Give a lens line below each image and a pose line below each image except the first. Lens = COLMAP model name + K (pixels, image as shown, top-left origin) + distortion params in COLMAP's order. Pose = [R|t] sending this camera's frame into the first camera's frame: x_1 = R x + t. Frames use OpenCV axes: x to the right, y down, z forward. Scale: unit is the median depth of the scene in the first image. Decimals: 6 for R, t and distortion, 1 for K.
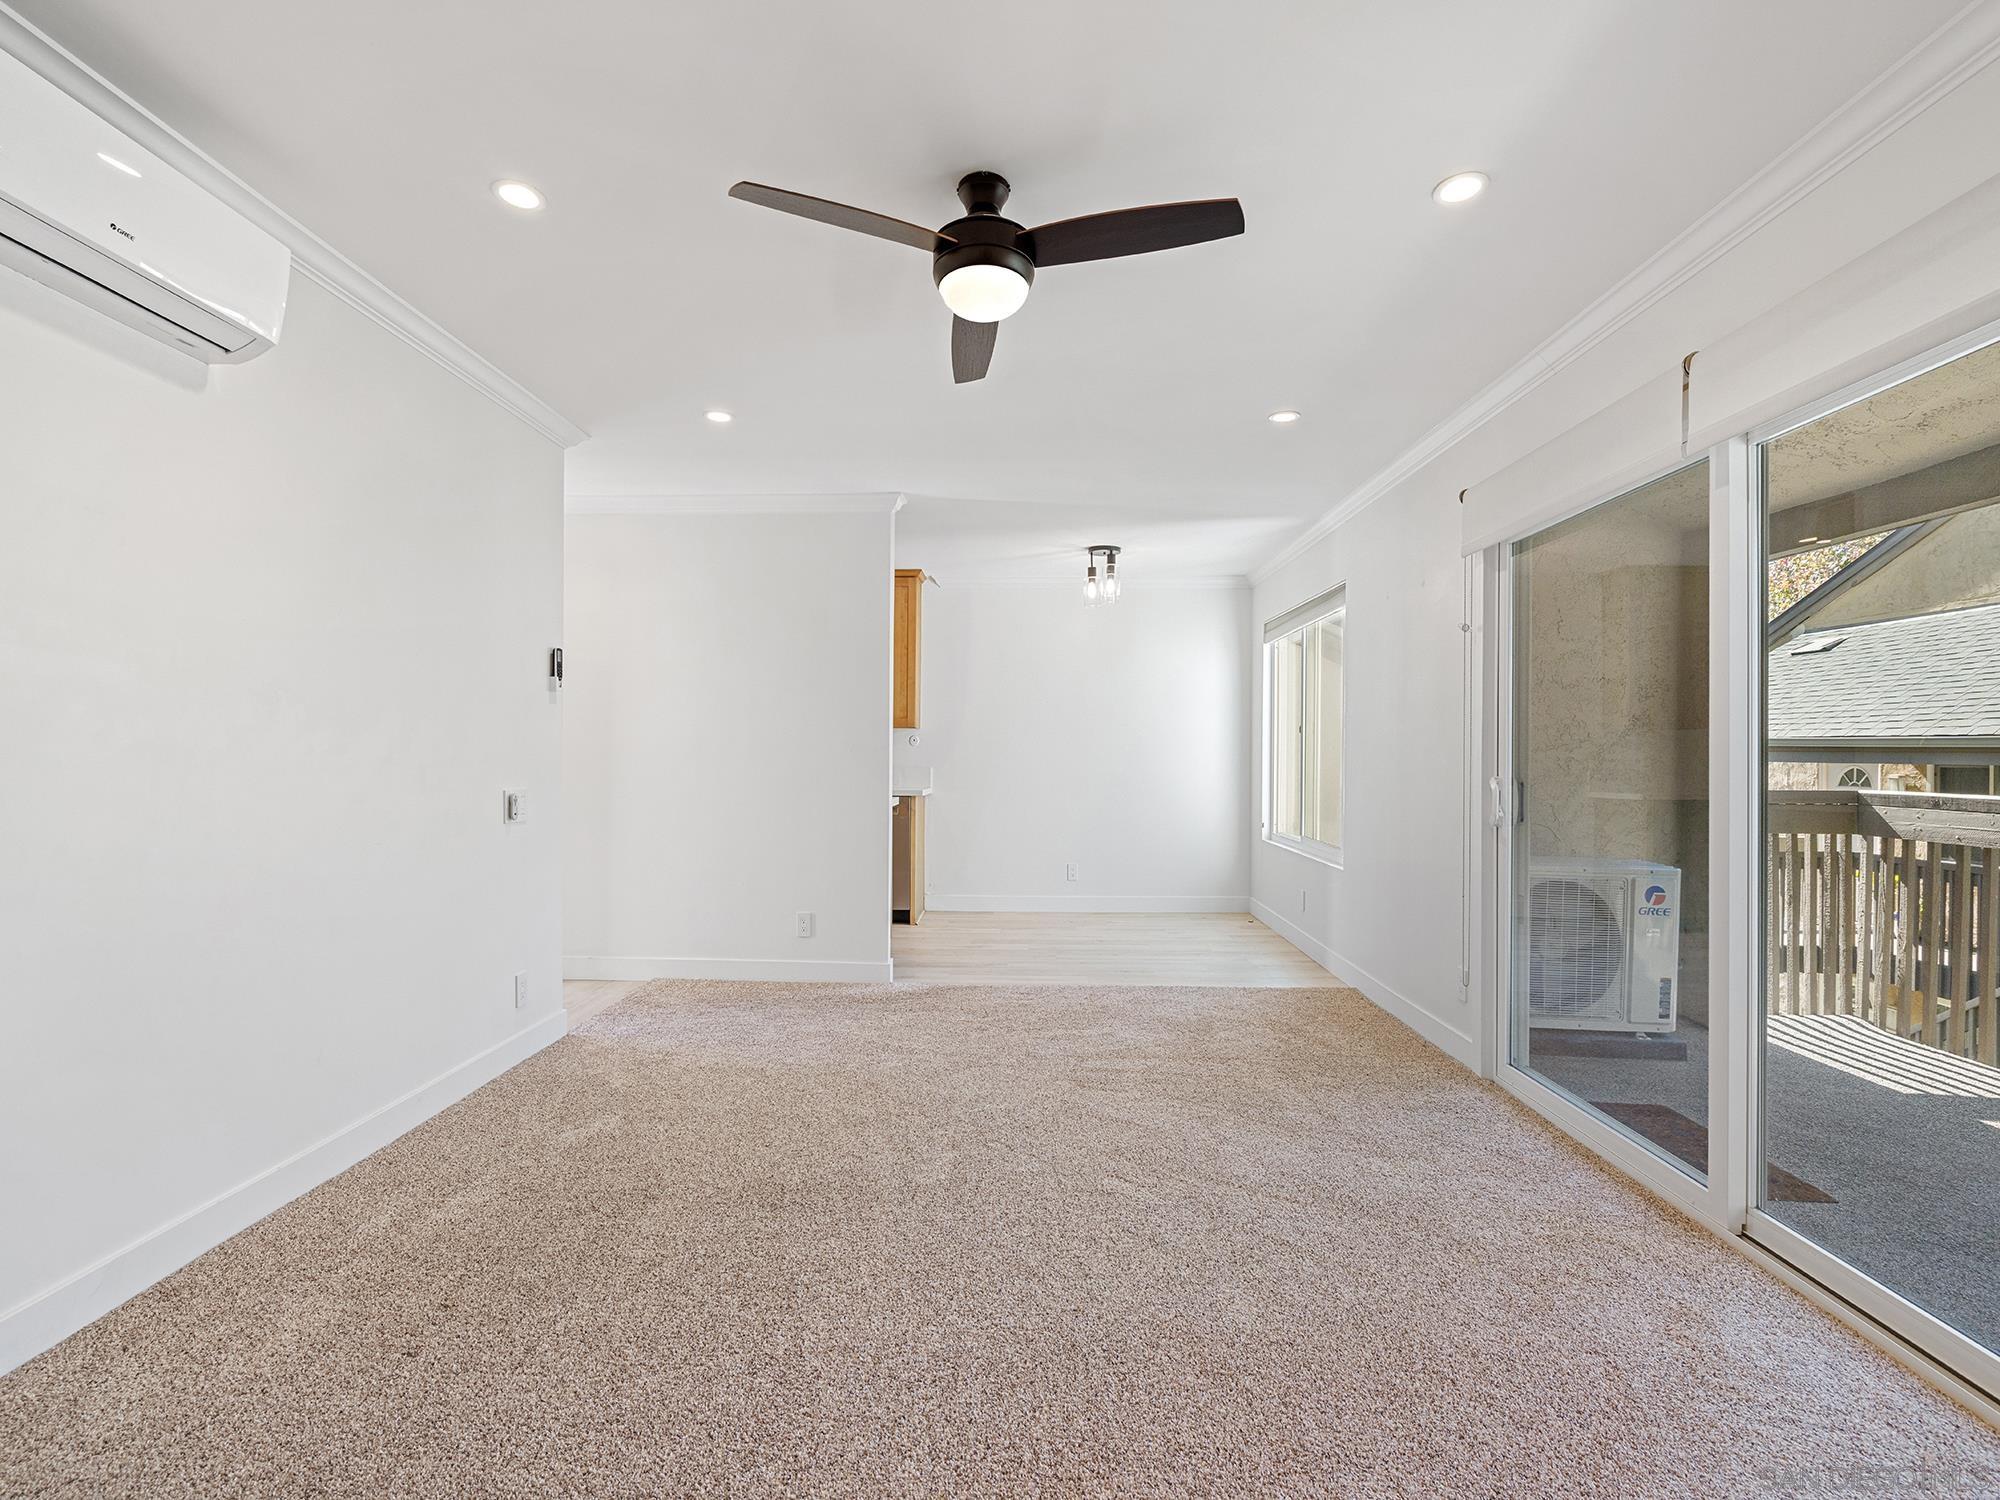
lens RADIAL K [[924.8, 0, 988.8], [0, 924.8, 758.3], [0, 0, 1]] dist [-0.019350, 0.017106]
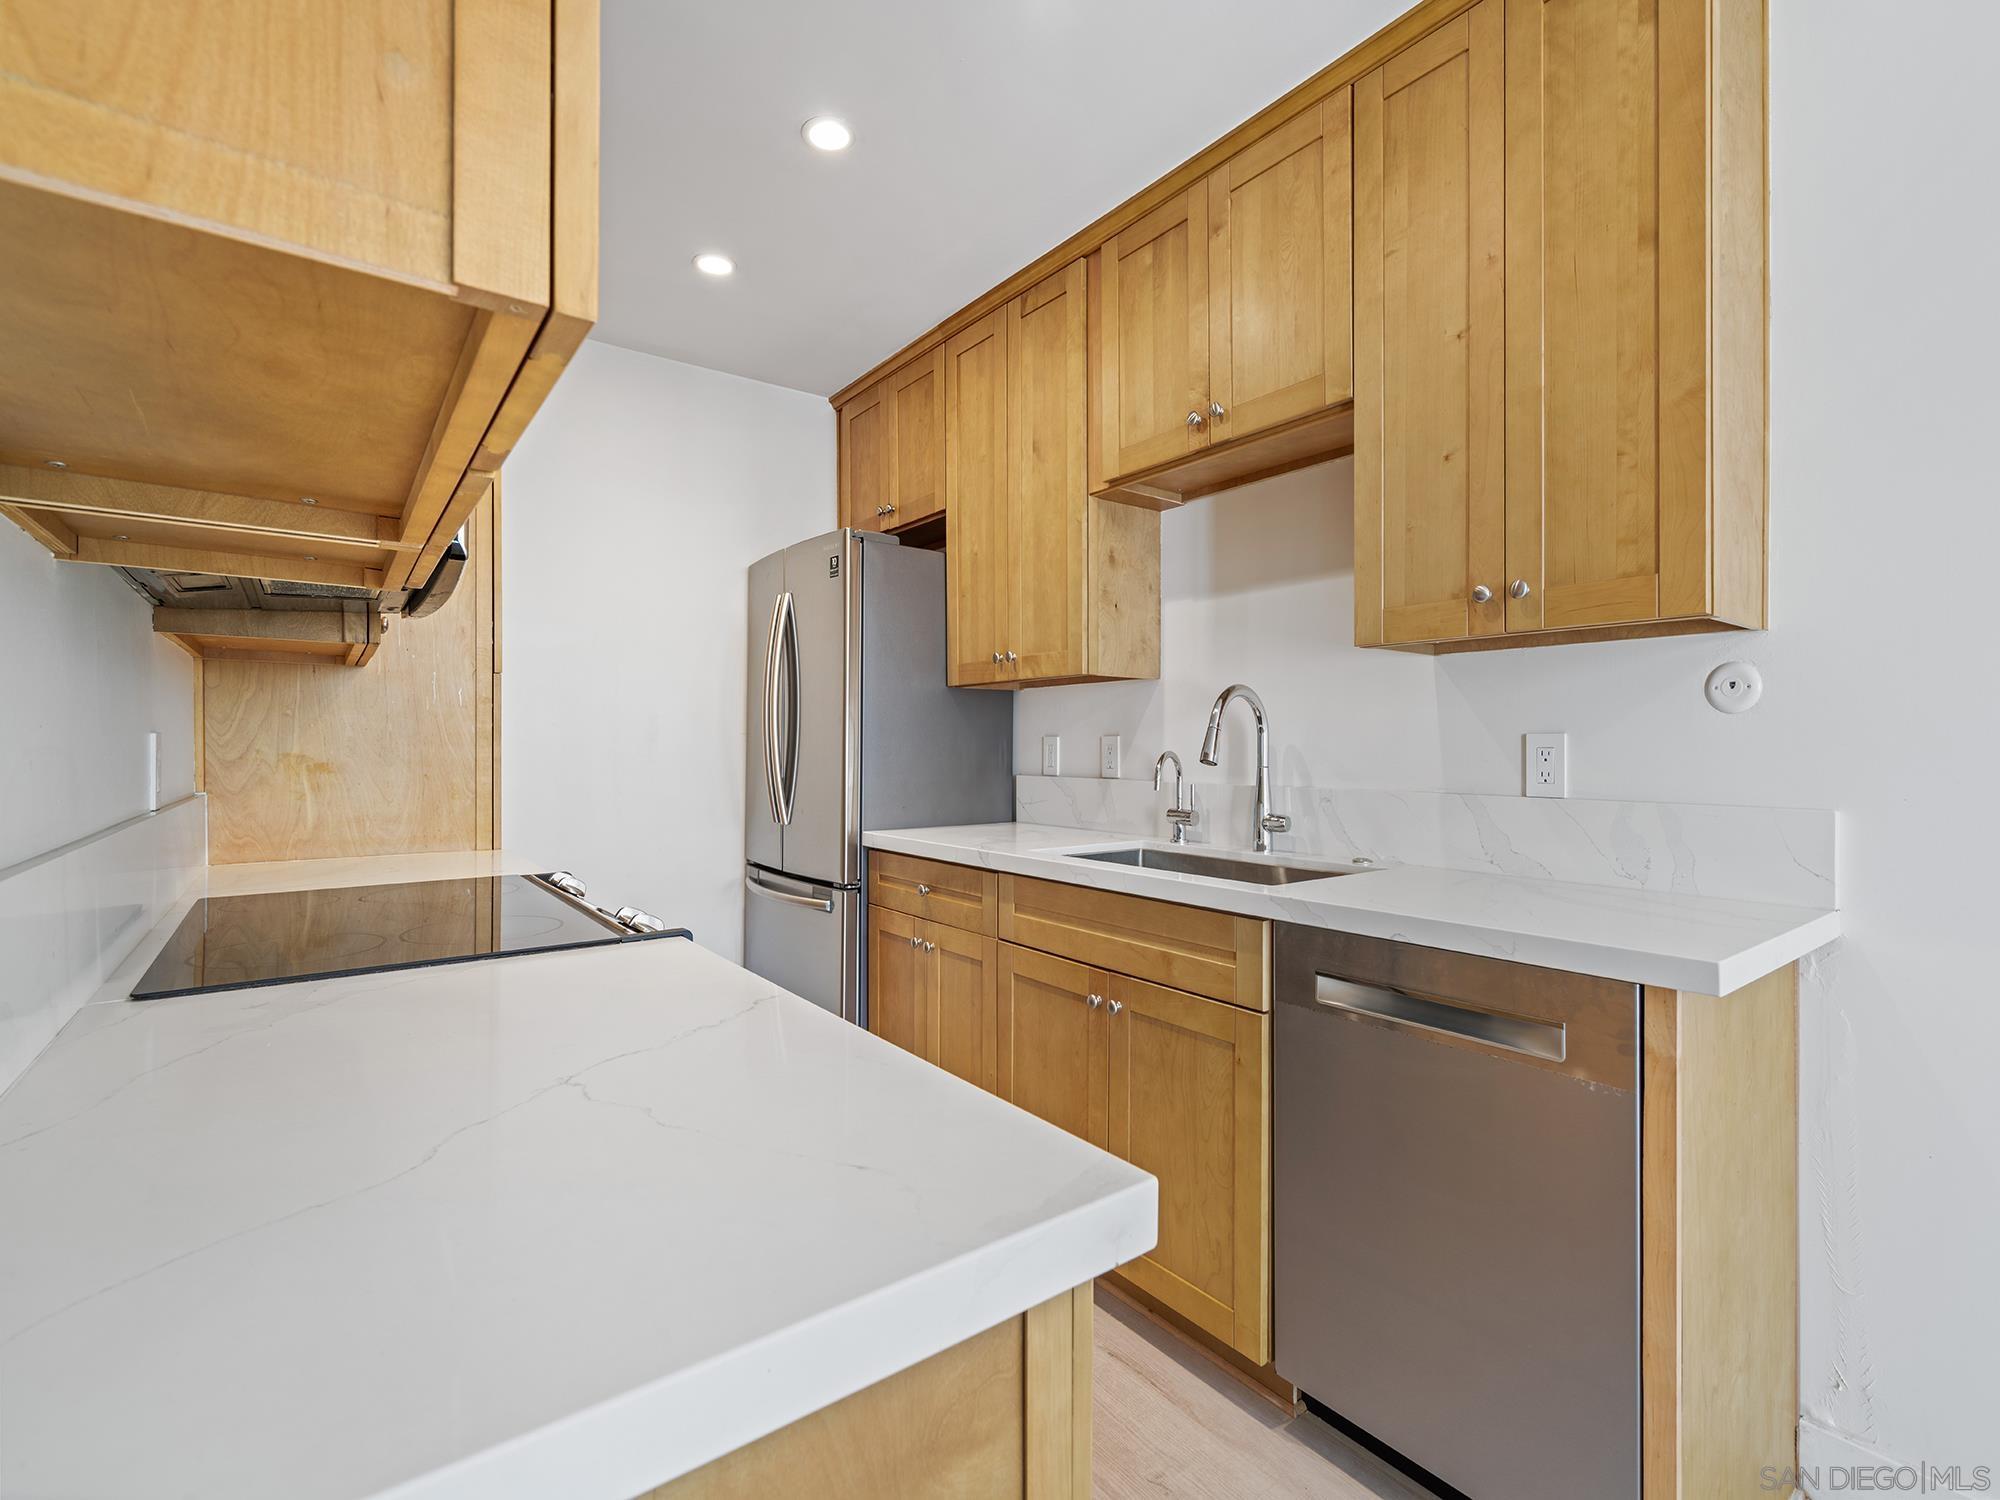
lens RADIAL K [[908.4, 0, 997.3], [0, 908.4, 738.2], [0, 0, 1]] dist [-0.001555, 0.000635]
pose [[0.634152, -0.014401, -0.773074, -0.044576], [0.001879, 0.999852, -0.017084, -0.006342], [0.773206, 0.009381, 0.634085, 1.306534]]
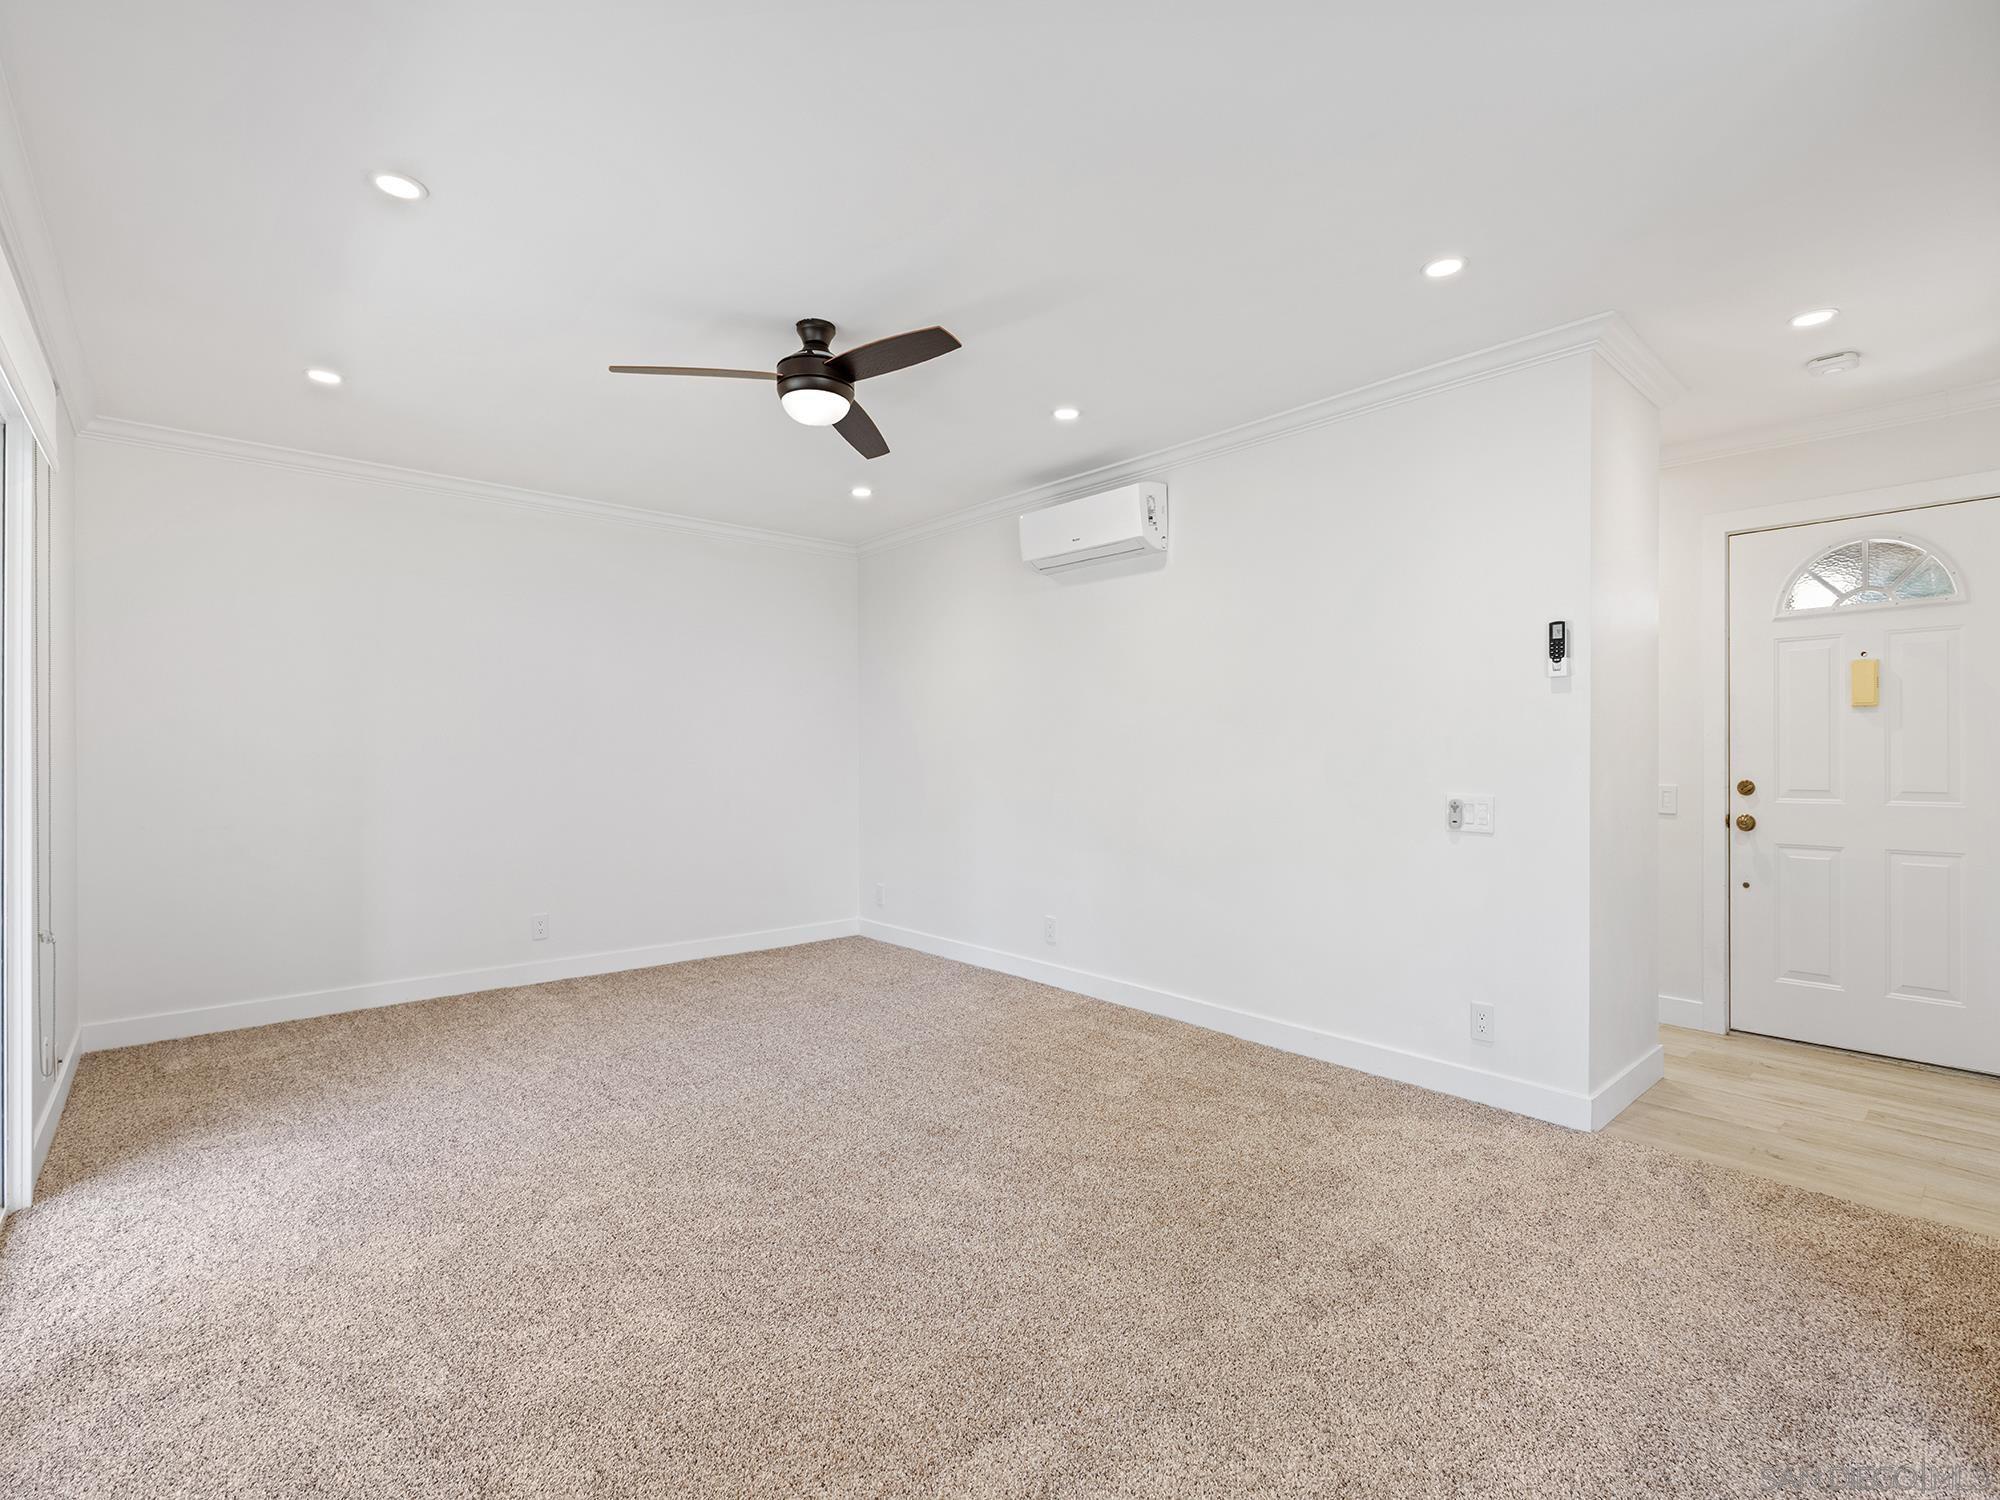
lens RADIAL K [[926.0, 0, 1000.0], [0, 926.0, 750.0], [0, 0, 1]] dist [-0.003494, -0.000036]
pose [[-0.723253, -0.007218, -0.690546, 0.400918], [-0.006678, 0.999972, -0.003458, -0.004321], [0.690551, 0.002110, -0.723281, 1.214264]]
